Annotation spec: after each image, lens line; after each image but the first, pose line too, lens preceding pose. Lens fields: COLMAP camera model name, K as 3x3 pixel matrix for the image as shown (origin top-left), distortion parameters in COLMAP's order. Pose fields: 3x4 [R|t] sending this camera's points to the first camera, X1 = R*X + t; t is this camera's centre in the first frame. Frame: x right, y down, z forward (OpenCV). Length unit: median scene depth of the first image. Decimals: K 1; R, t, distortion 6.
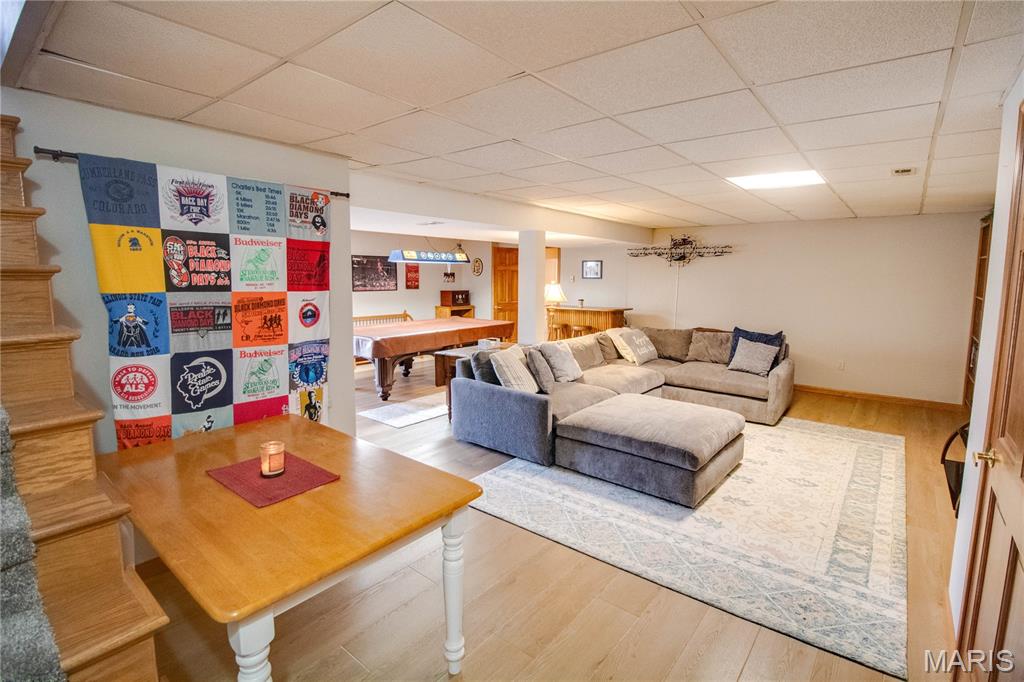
lens RADIAL K [[491.6, 0, 511.0], [0, 491.6, 337.5], [0, 0, 1]] dist [-0.013033, -0.004195]
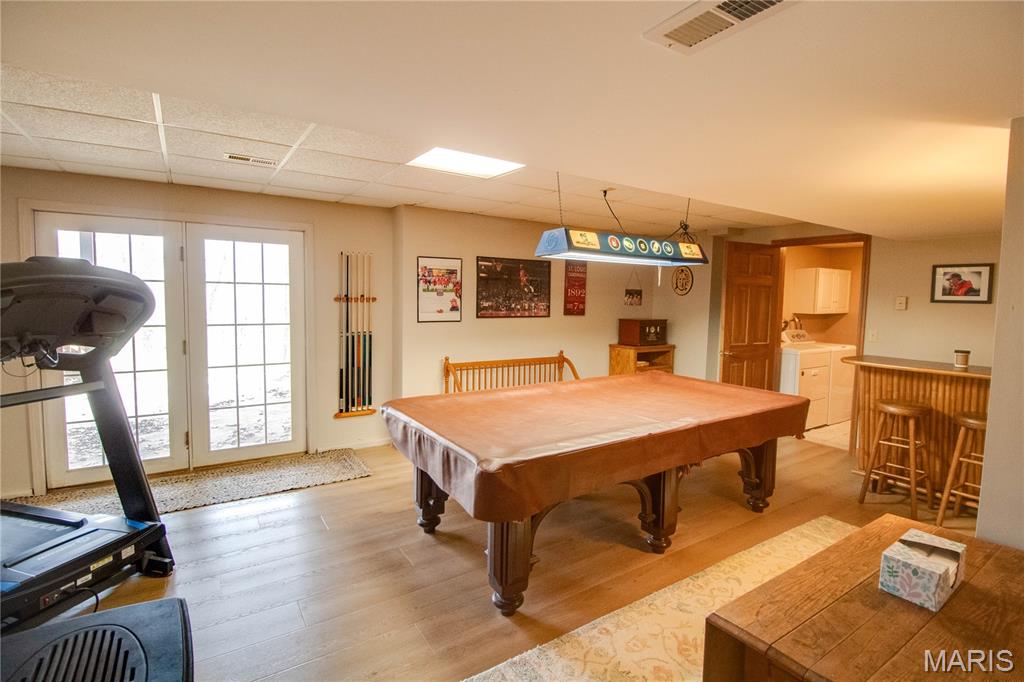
lens RADIAL K [[491.6, 0, 517.4], [0, 491.6, 337.3], [0, 0, 1]] dist [-0.013033, -0.004195]
pose [[0.959209, 0.035528, -0.280456, -0.125903], [-0.048759, 0.997996, -0.040339, -0.057118], [0.278460, 0.052368, 0.959019, 0.521859]]
